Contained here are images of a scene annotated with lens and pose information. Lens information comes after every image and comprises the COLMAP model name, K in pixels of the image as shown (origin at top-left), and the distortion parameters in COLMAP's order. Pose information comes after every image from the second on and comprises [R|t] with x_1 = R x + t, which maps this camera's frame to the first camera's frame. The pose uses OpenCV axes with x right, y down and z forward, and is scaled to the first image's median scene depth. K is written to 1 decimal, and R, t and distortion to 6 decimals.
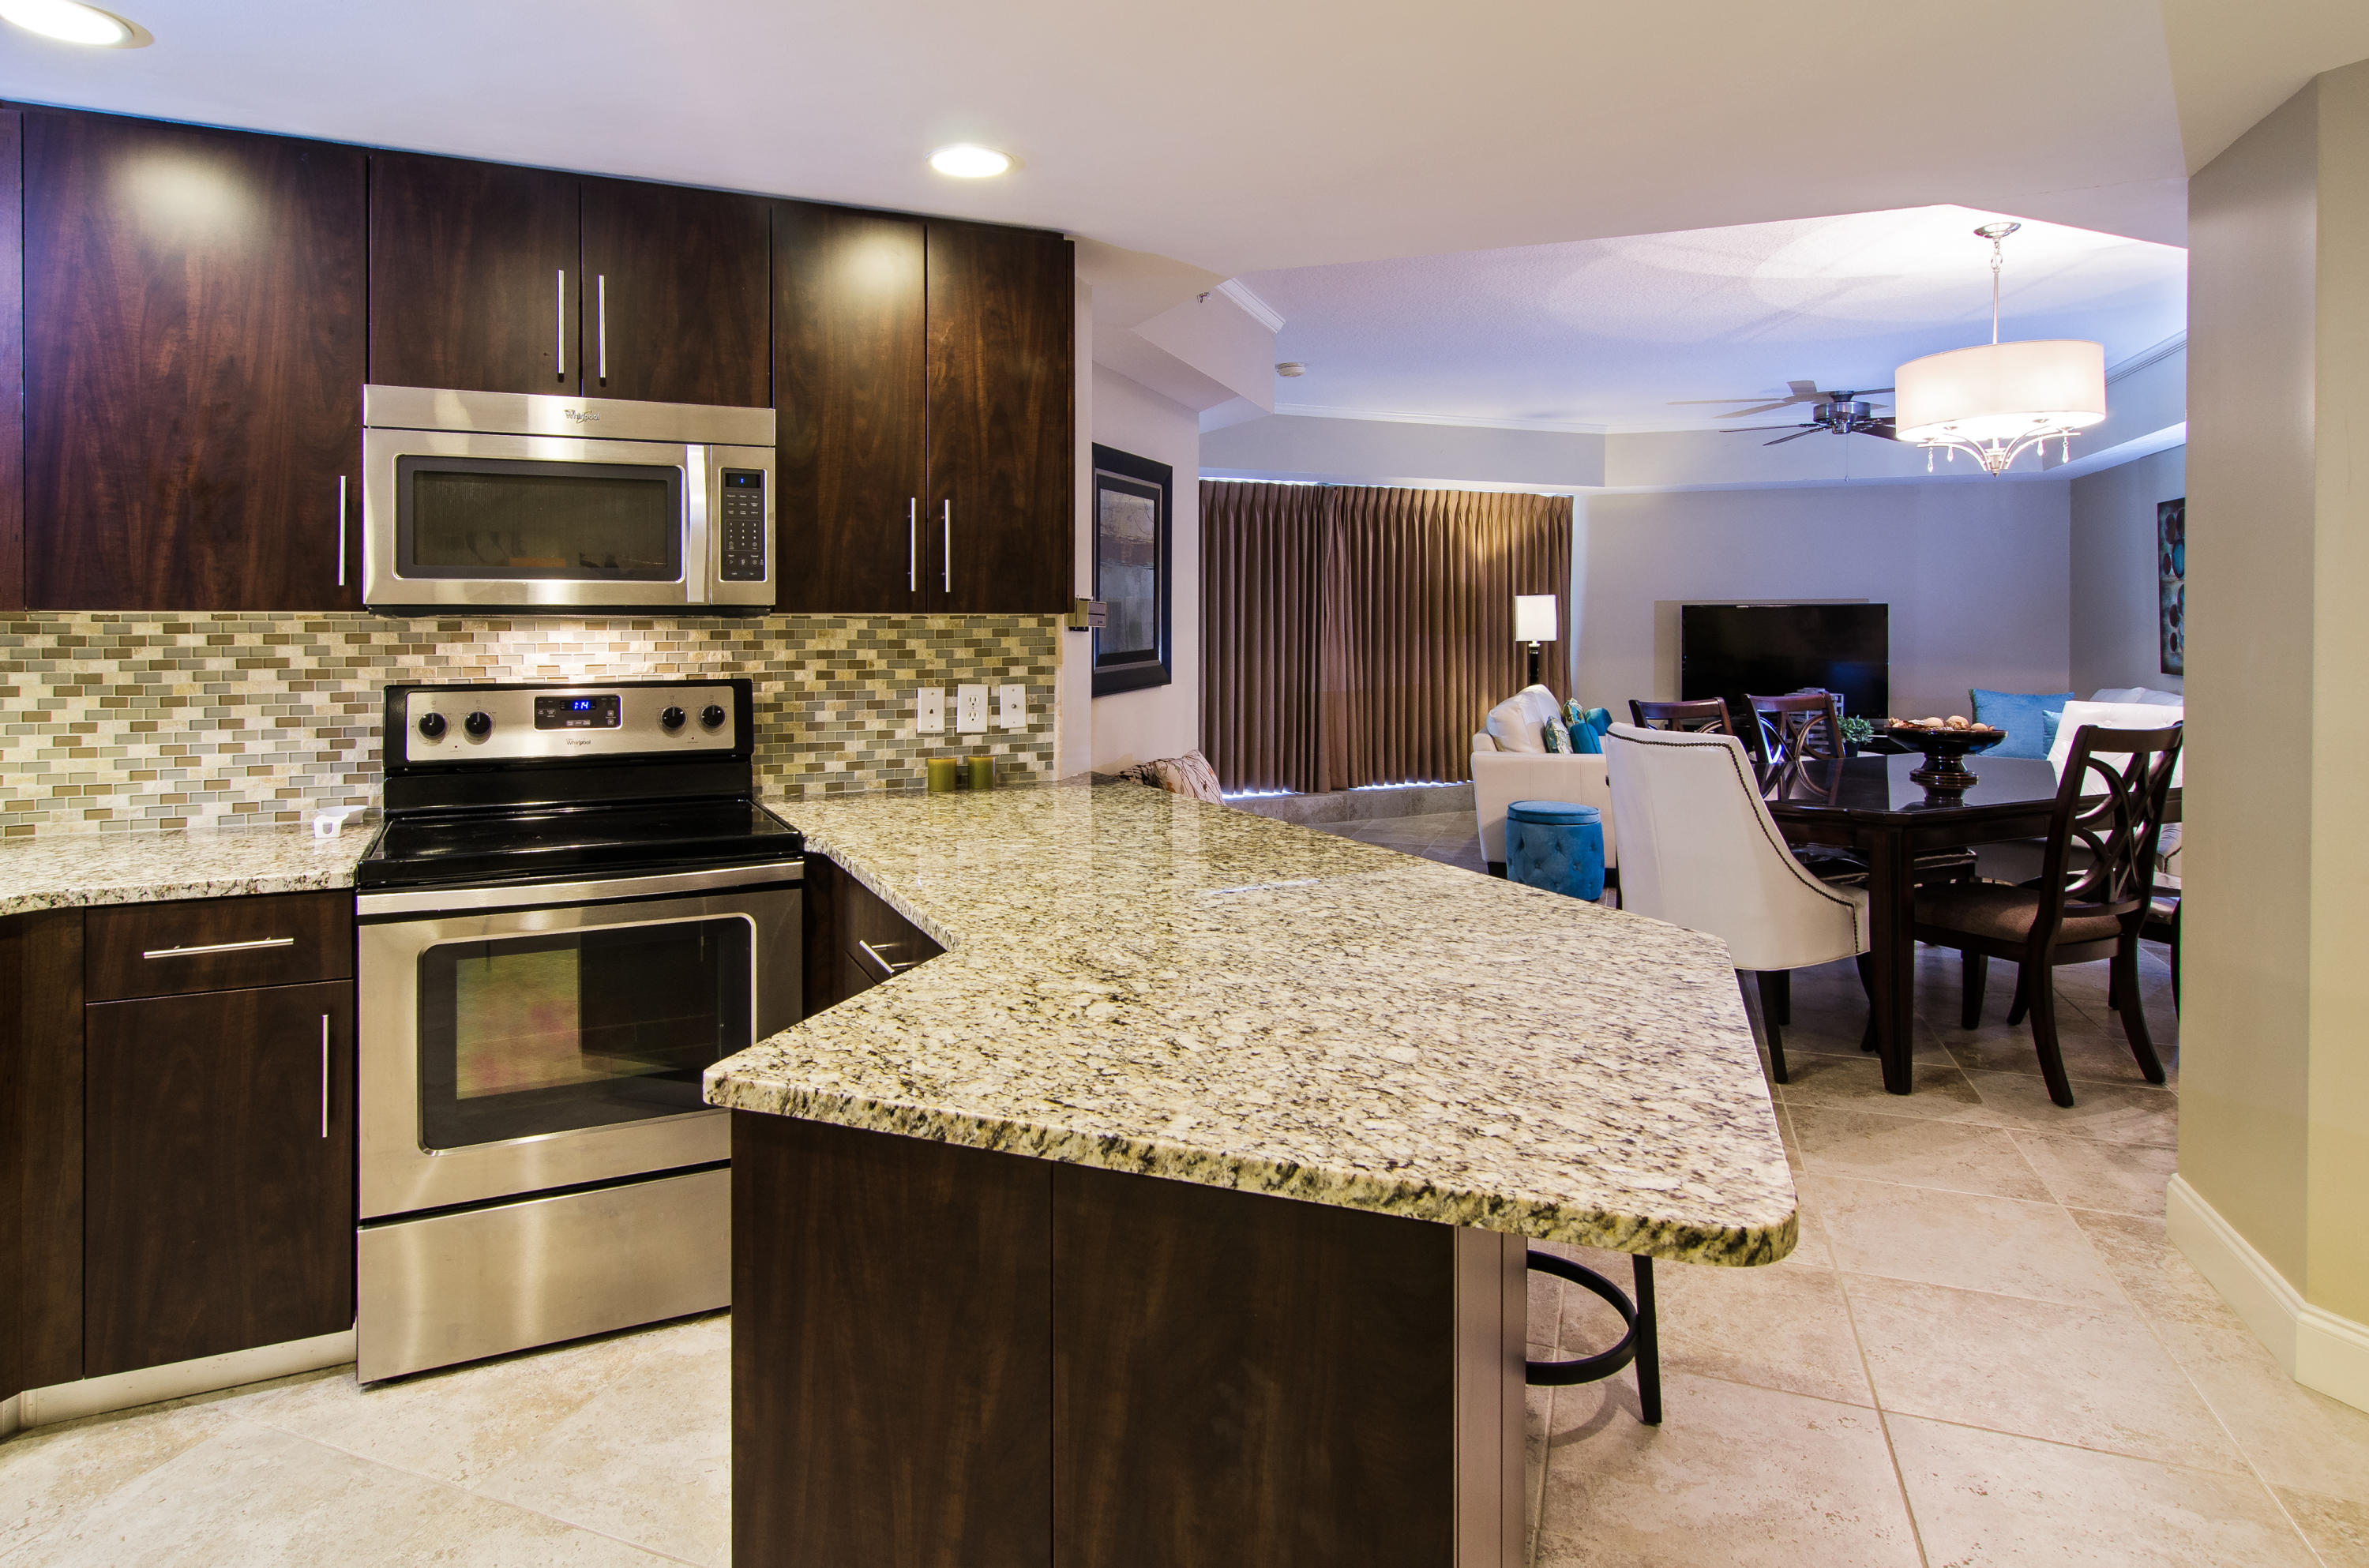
lens RADIAL K [[1246.5, 0, 1181.3], [0, 1246.5, 627.3], [0, 0, 1]] dist [-0.002051, 0.002259]
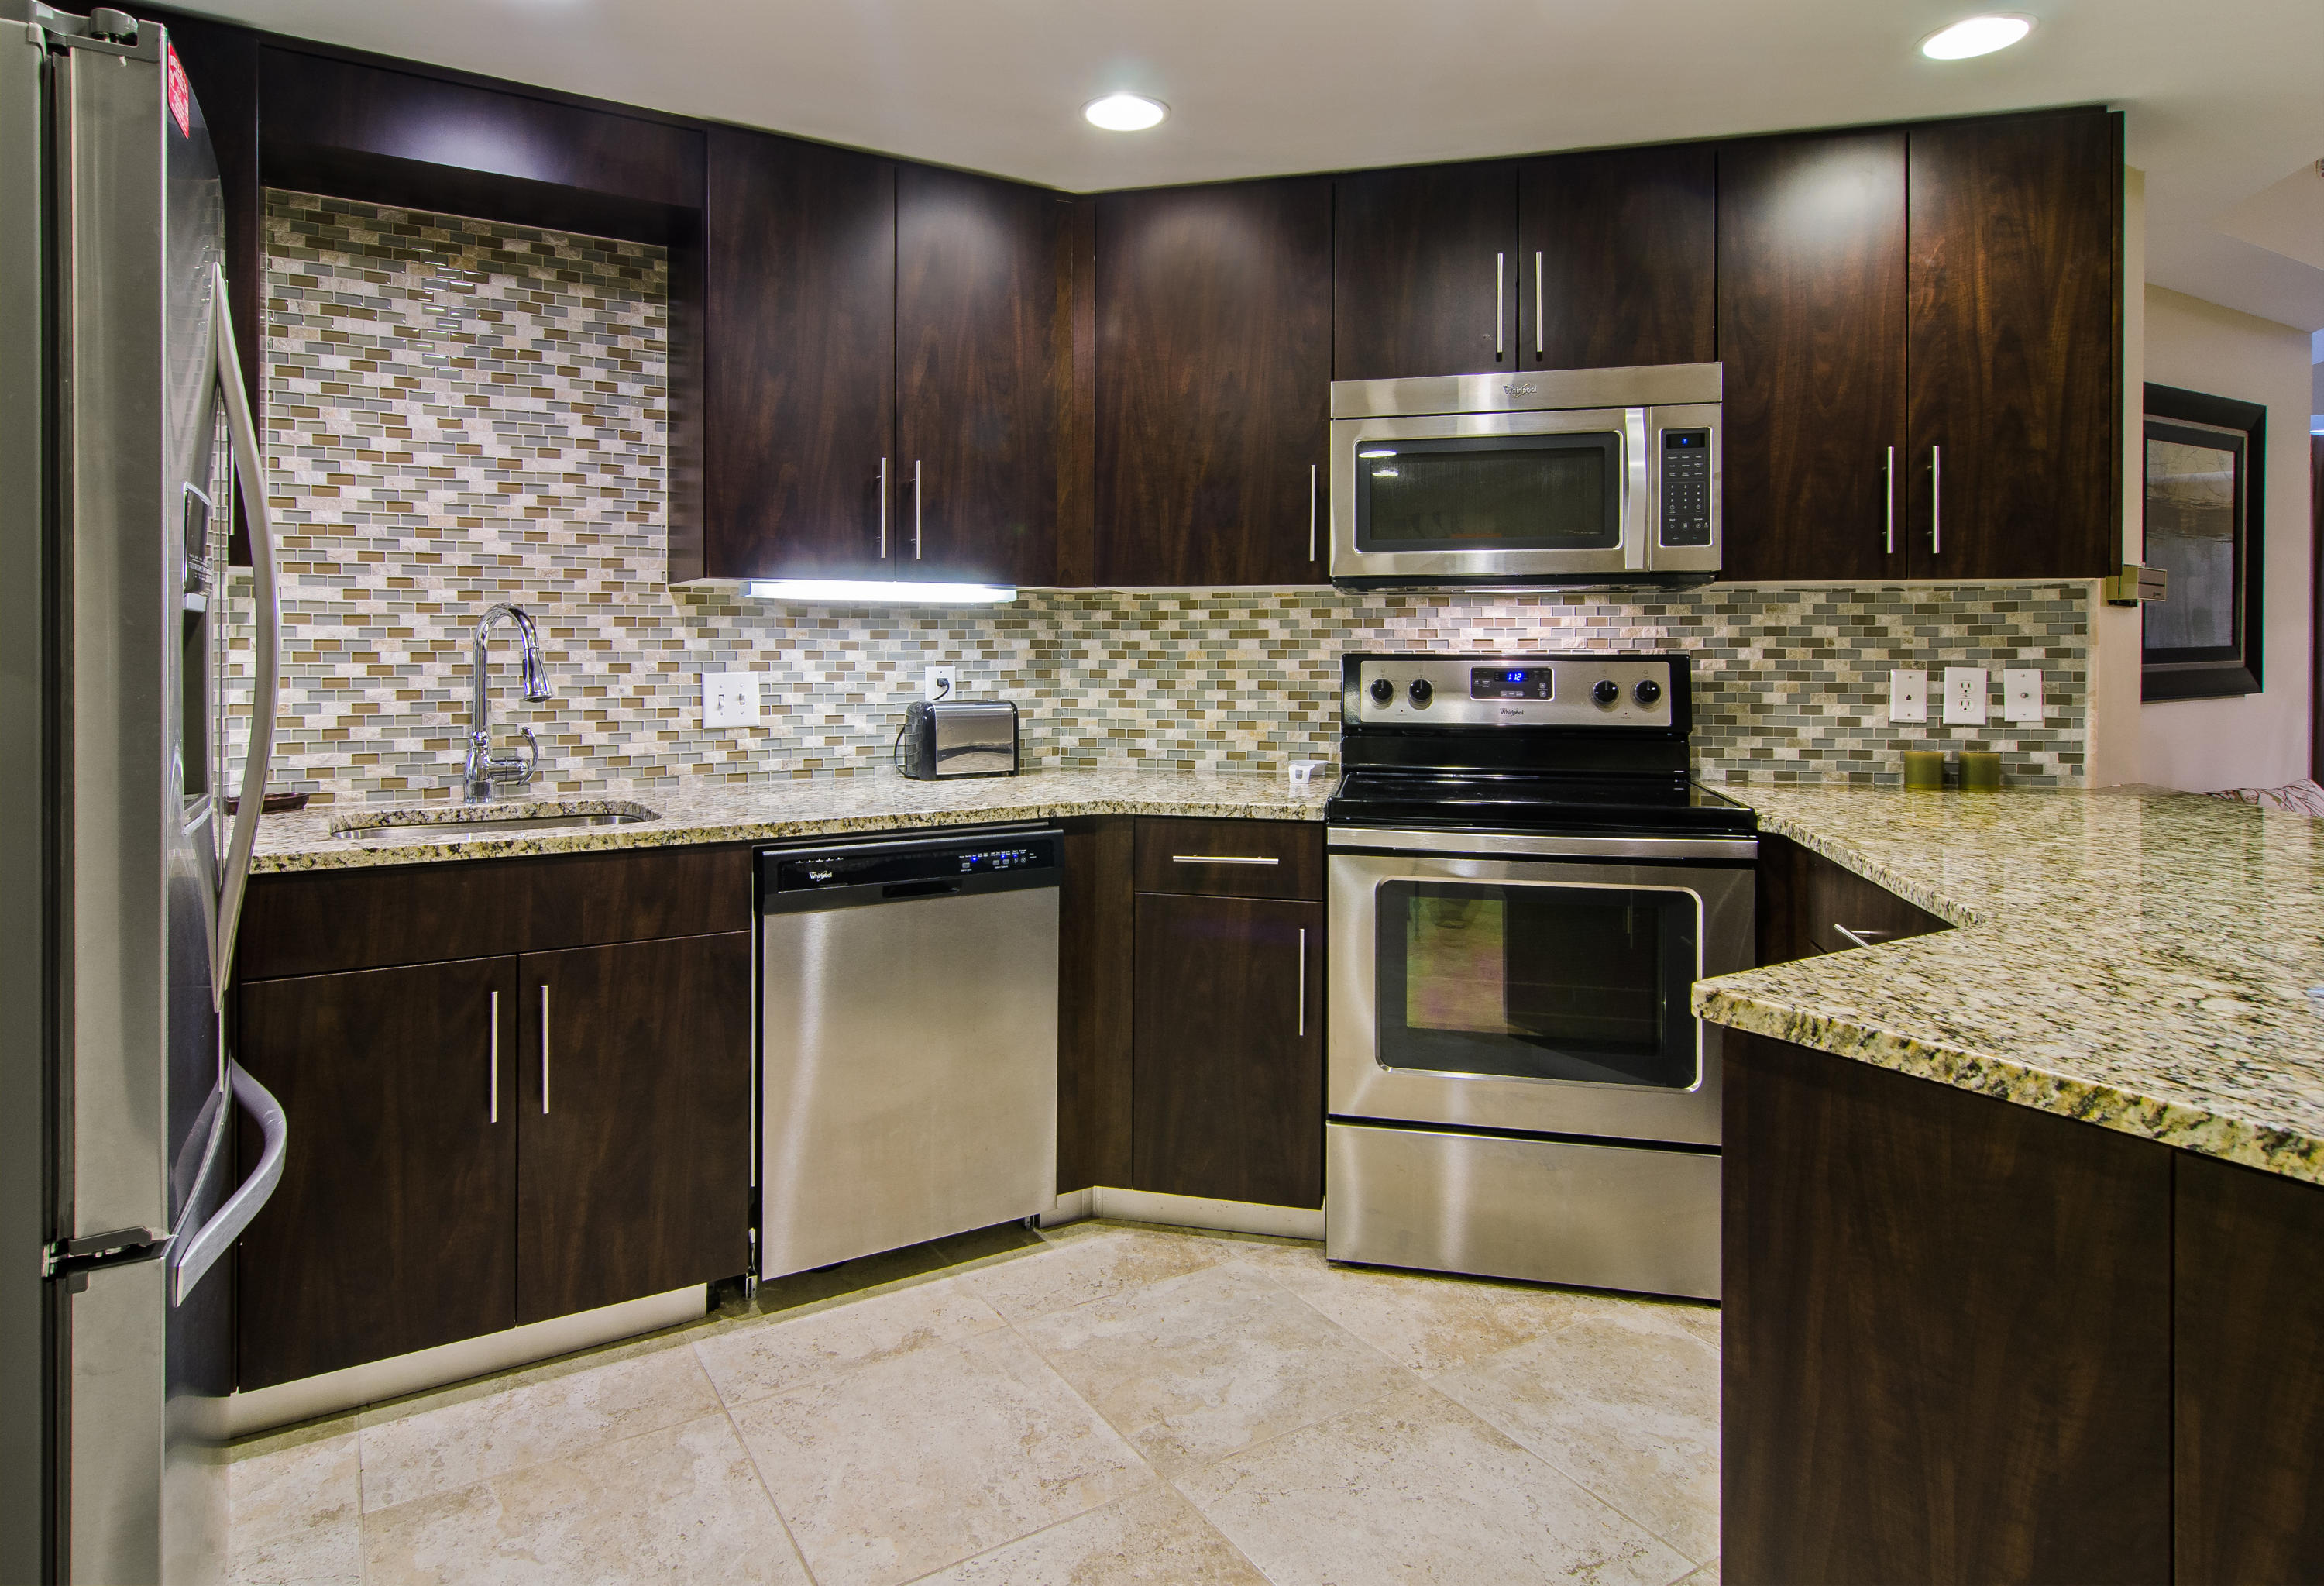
lens RADIAL K [[1326.3, 0, 1114.0], [0, 1326.3, 789.6], [0, 0, 1]] dist [-0.001381, 0.001075]
pose [[0.794756, 0.028938, -0.606239, -0.099793], [-0.029487, 0.999524, 0.009055, 0.163270], [0.606213, 0.010679, 0.795231, -0.032246]]
